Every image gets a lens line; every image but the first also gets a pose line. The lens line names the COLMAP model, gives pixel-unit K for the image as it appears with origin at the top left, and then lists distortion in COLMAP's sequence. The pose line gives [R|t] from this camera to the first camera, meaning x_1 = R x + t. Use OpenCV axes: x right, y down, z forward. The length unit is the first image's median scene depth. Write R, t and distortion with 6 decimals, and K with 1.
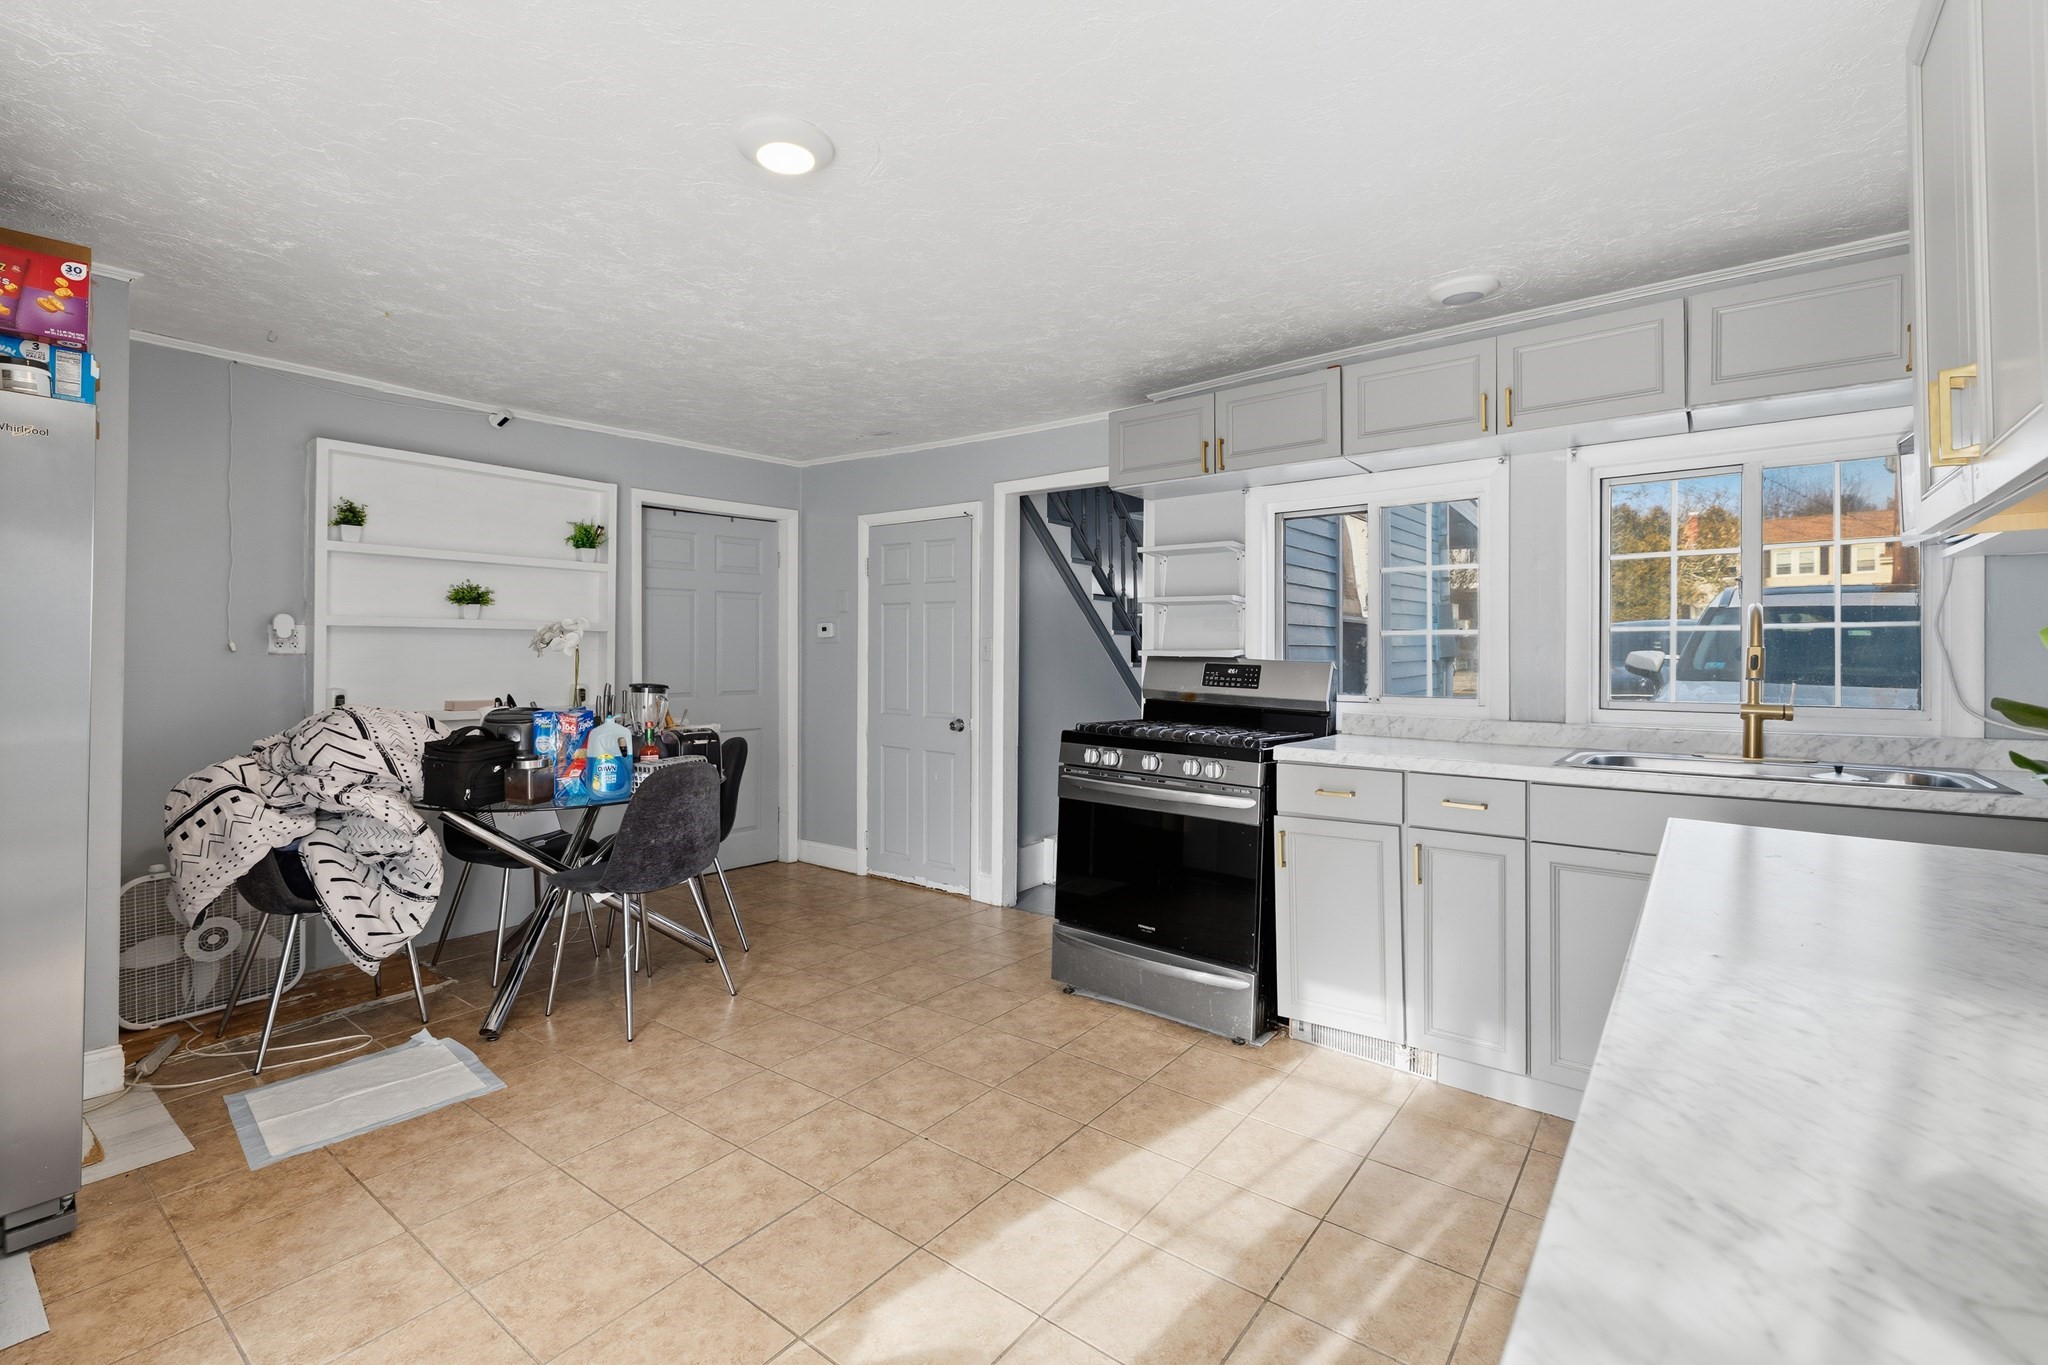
lens RADIAL K [[889.9, 0, 1026.9], [0, 889.9, 655.8], [0, 0, 1]] dist [-0.001183, -0.000210]
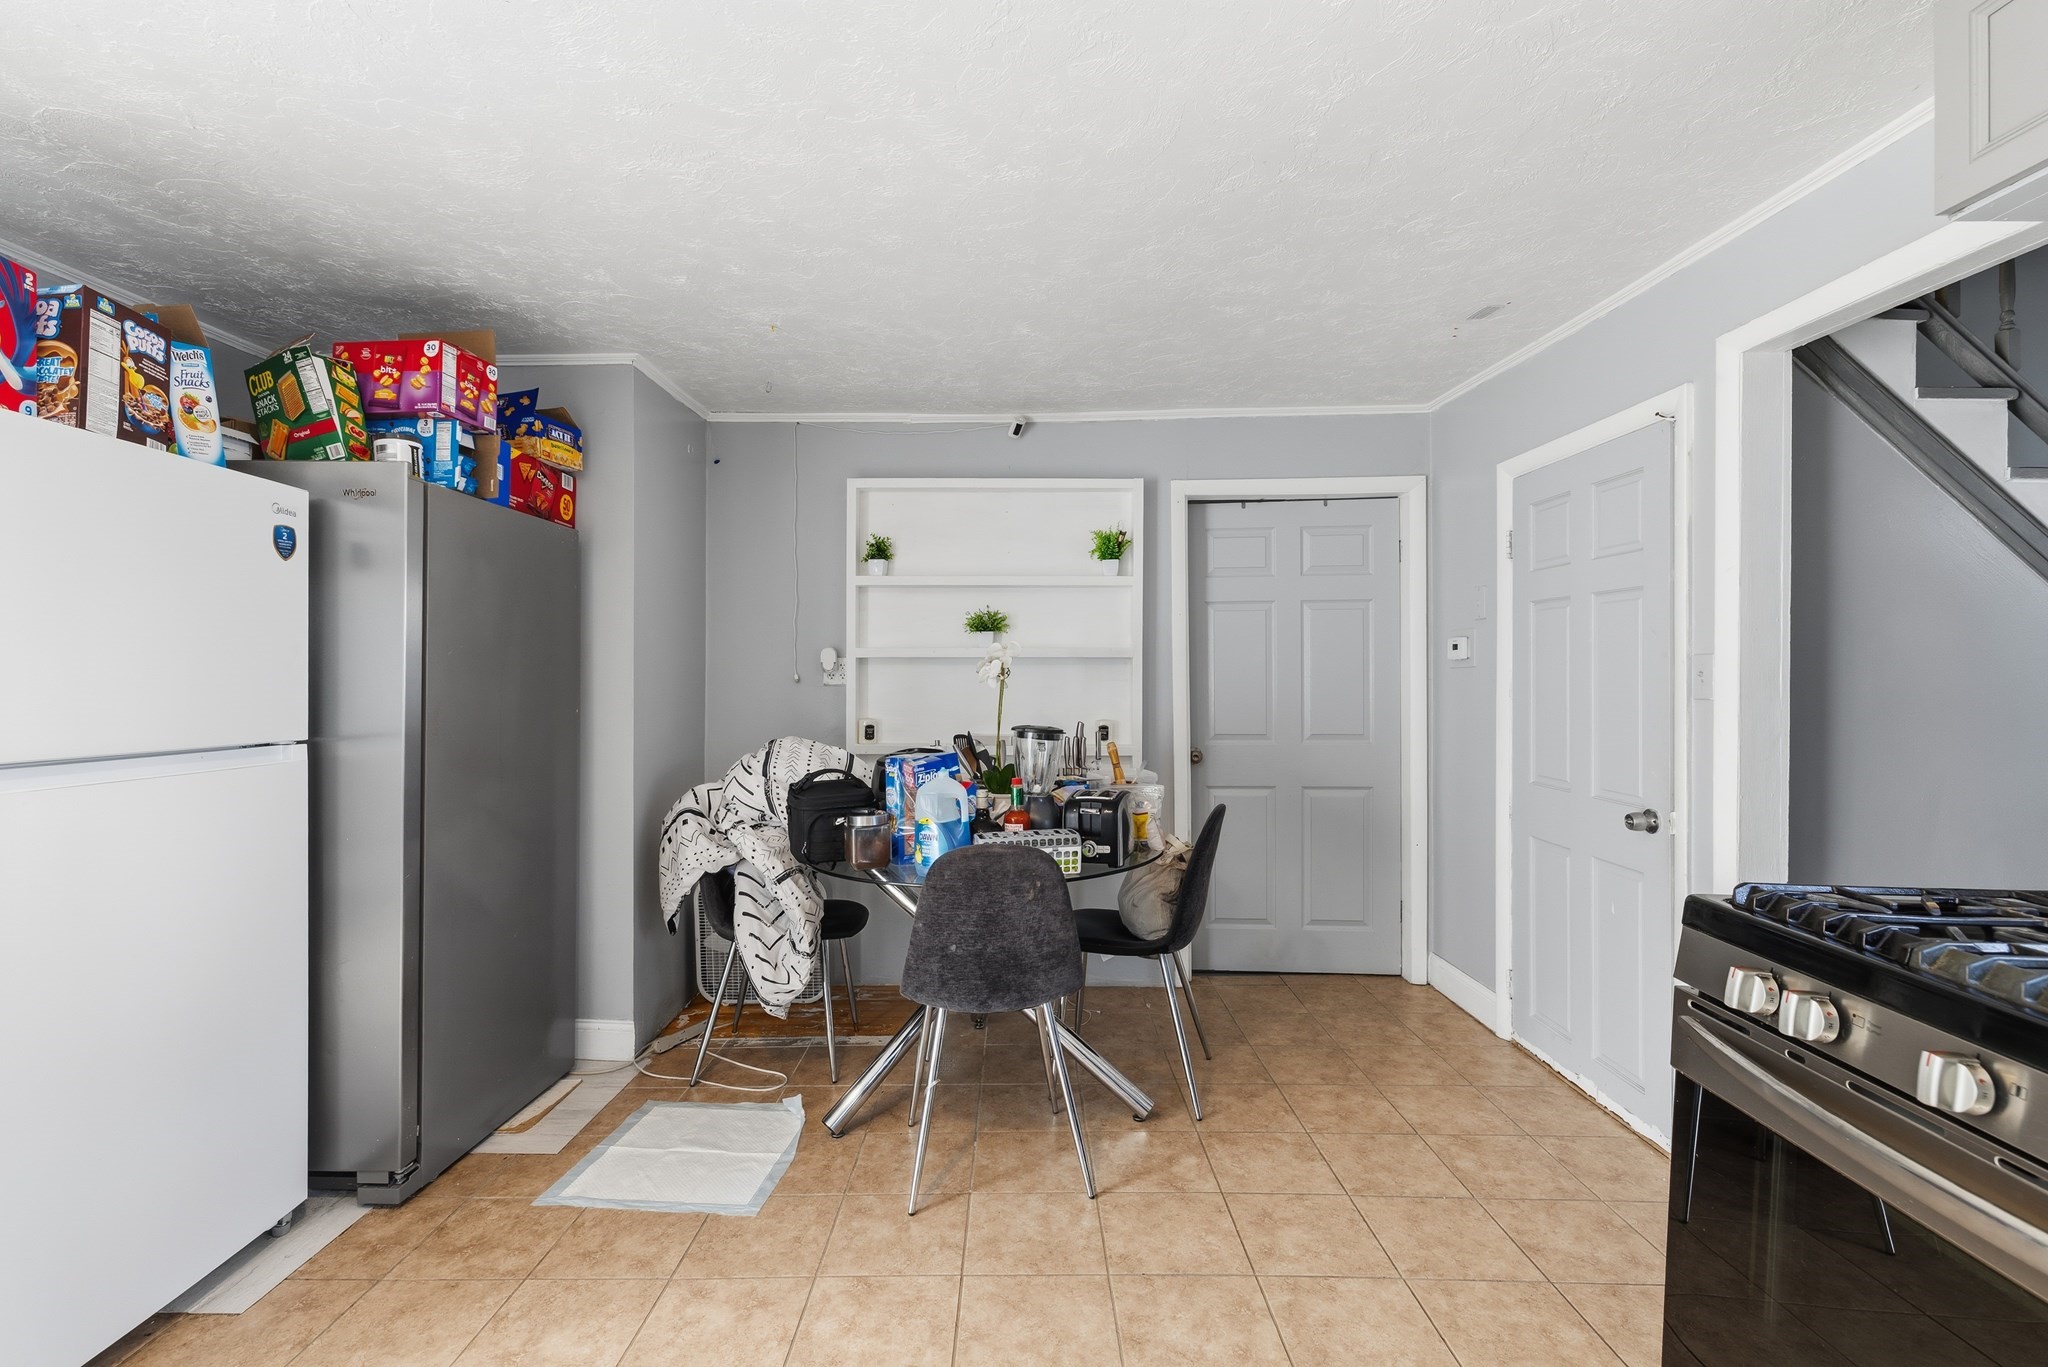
lens RADIAL K [[891.8, 0, 1019.6], [0, 891.8, 681.6], [0, 0, 1]] dist [-0.001987, 0.000459]
pose [[0.604554, 0.000530, -0.796564, 0.190746], [-0.000866, 1.000000, 0.000009, -0.007108], [0.796563, 0.000684, 0.604555, 0.617783]]
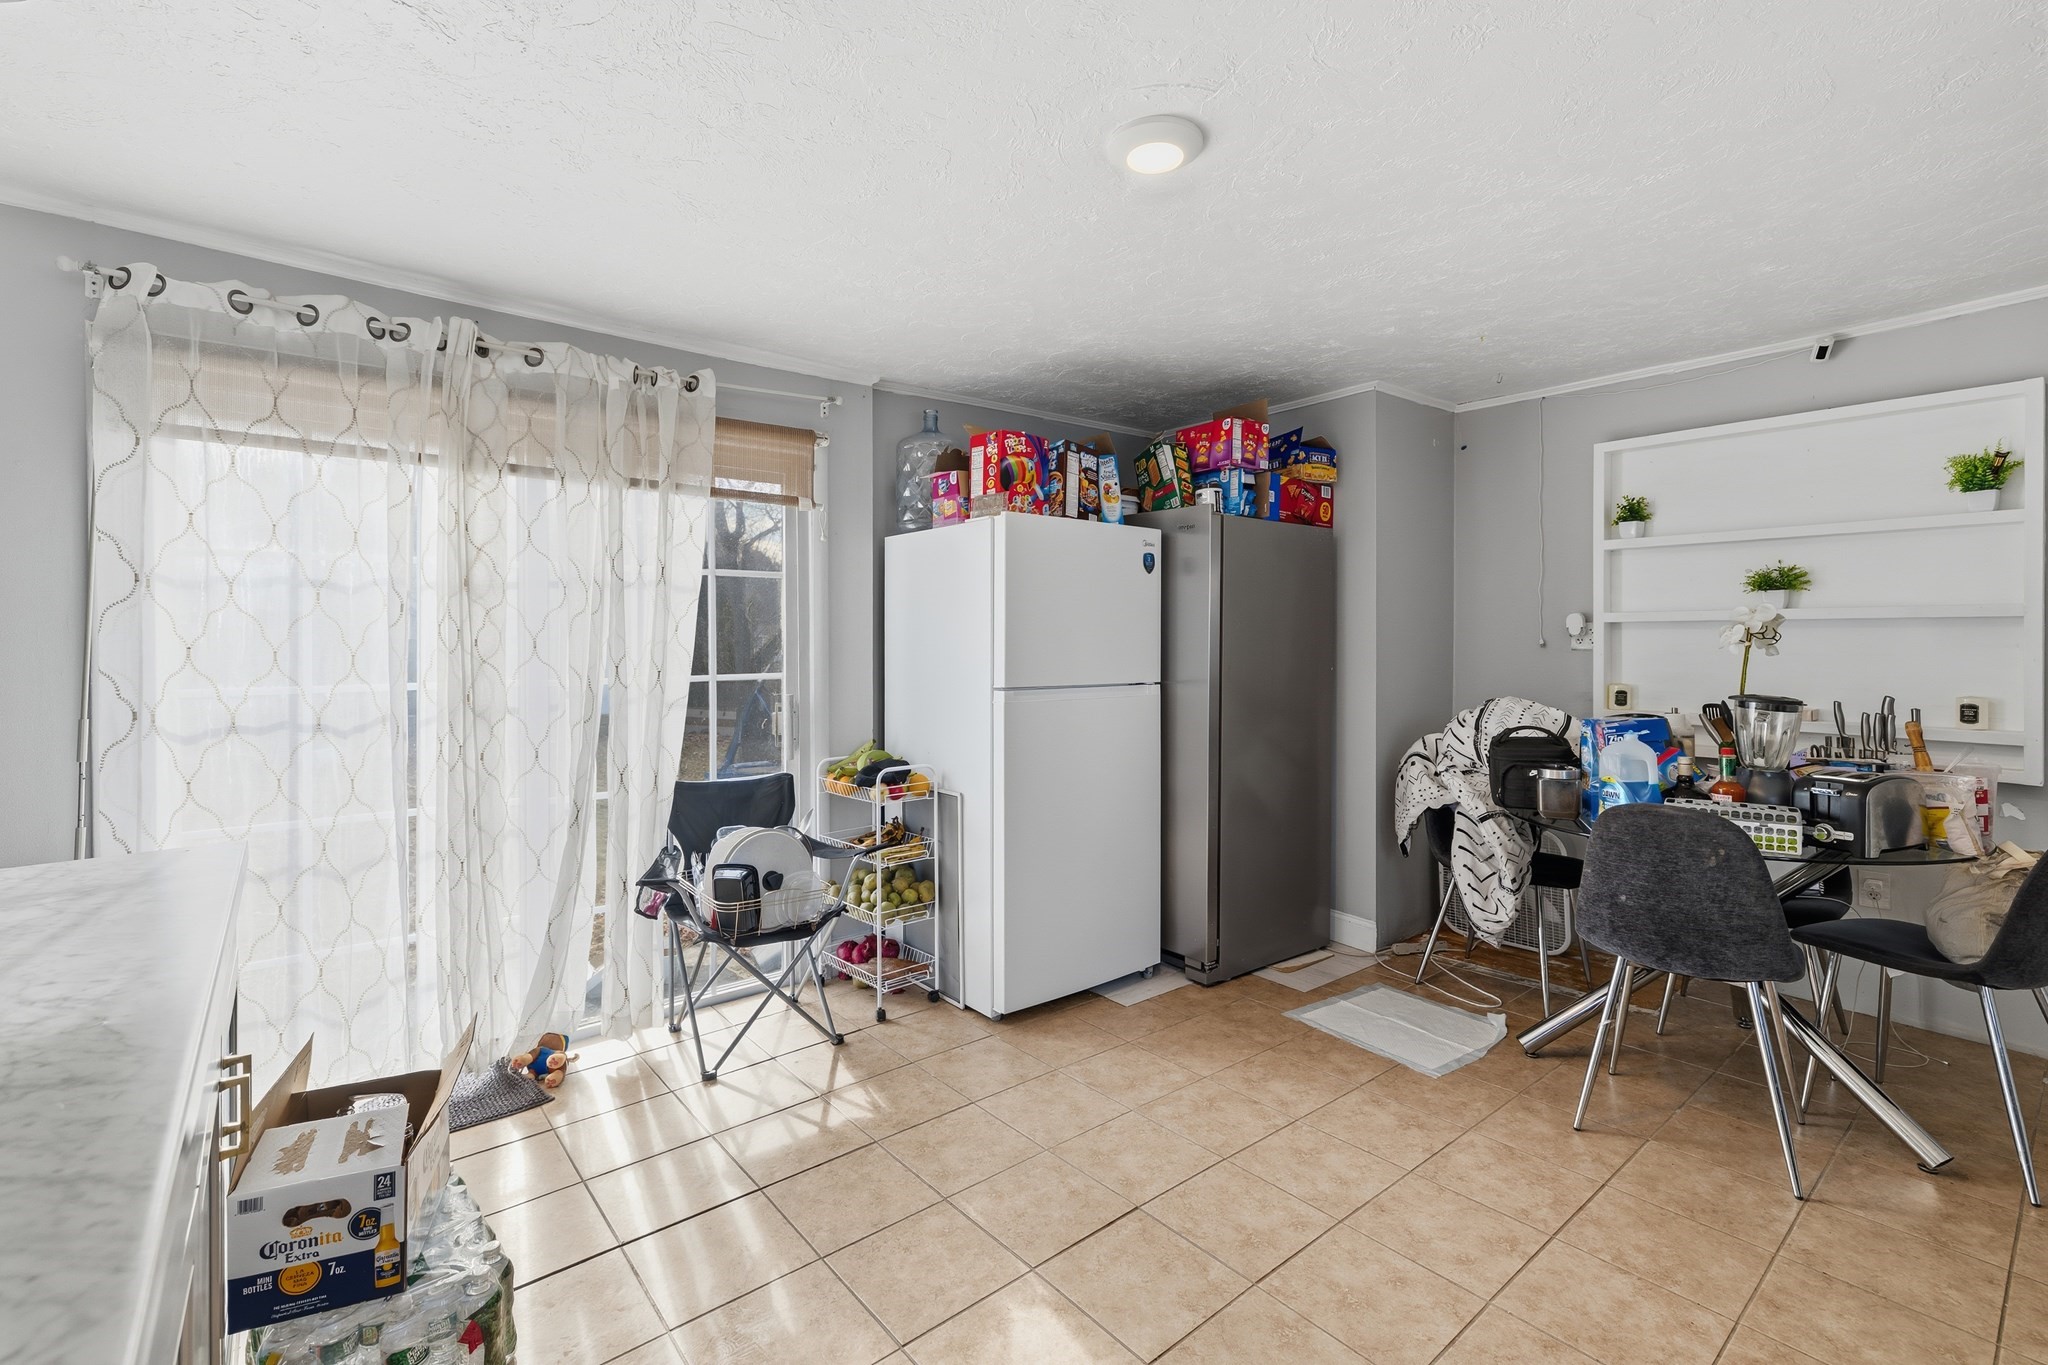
lens RADIAL K [[901.6, 0, 1010.5], [0, 901.6, 642.1], [0, 0, 1]] dist [-0.000841, 0.000425]
pose [[-0.234738, -0.000497, -0.972058, 0.469869], [-0.001755, 0.999998, -0.000087, -0.011562], [0.972057, 0.001686, -0.234739, 0.680504]]
